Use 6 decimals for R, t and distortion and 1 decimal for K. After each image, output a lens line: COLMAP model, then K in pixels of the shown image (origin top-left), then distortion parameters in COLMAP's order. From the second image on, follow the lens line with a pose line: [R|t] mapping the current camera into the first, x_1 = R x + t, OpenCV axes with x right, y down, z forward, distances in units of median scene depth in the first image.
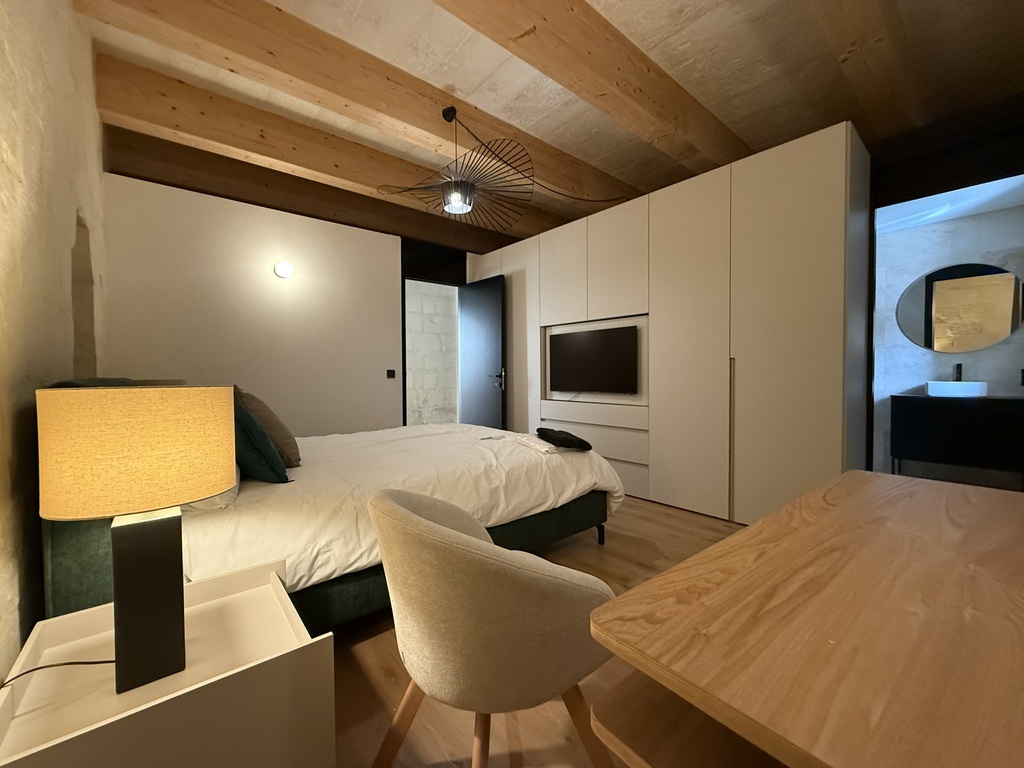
lens RADIAL K [[407.6, 0, 511.4], [0, 407.6, 381.5], [0, 0, 1]] dist [-0.000862, -0.000043]
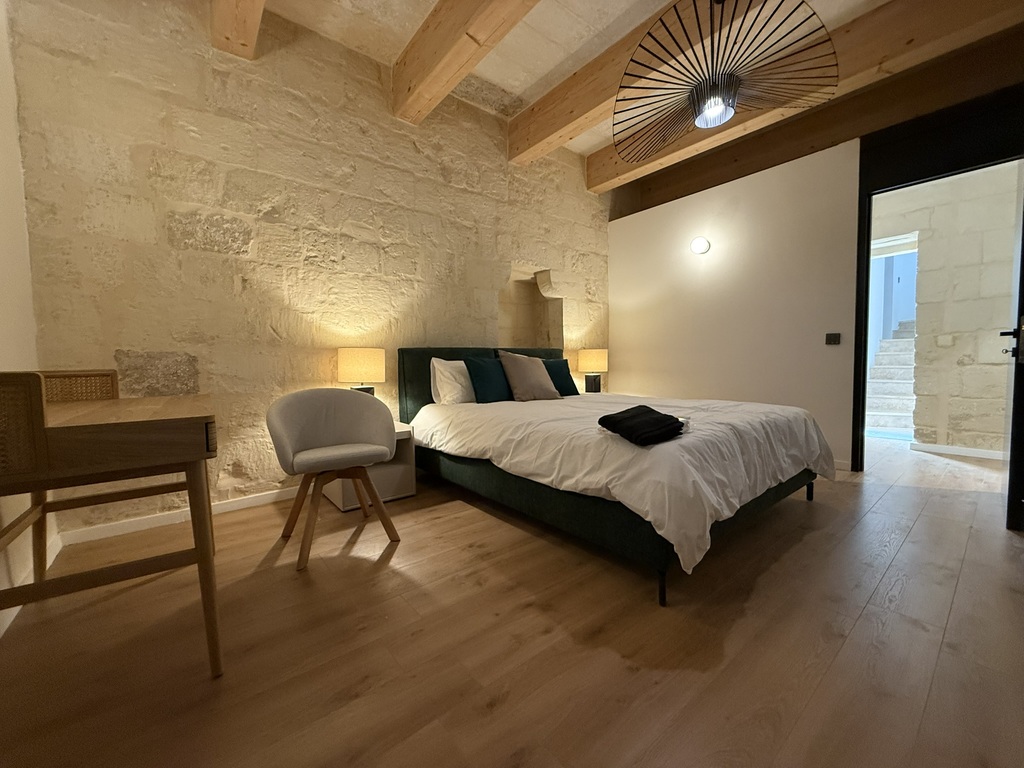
lens RADIAL K [[407.6, 0, 512.1], [0, 407.6, 382.0], [0, 0, 1]] dist [-0.000862, -0.000043]
pose [[-0.014315, 0.066751, -0.997667, 0.786301], [-0.002743, 0.997763, 0.066797, 0.019259], [0.999894, 0.003692, -0.014100, 0.745302]]
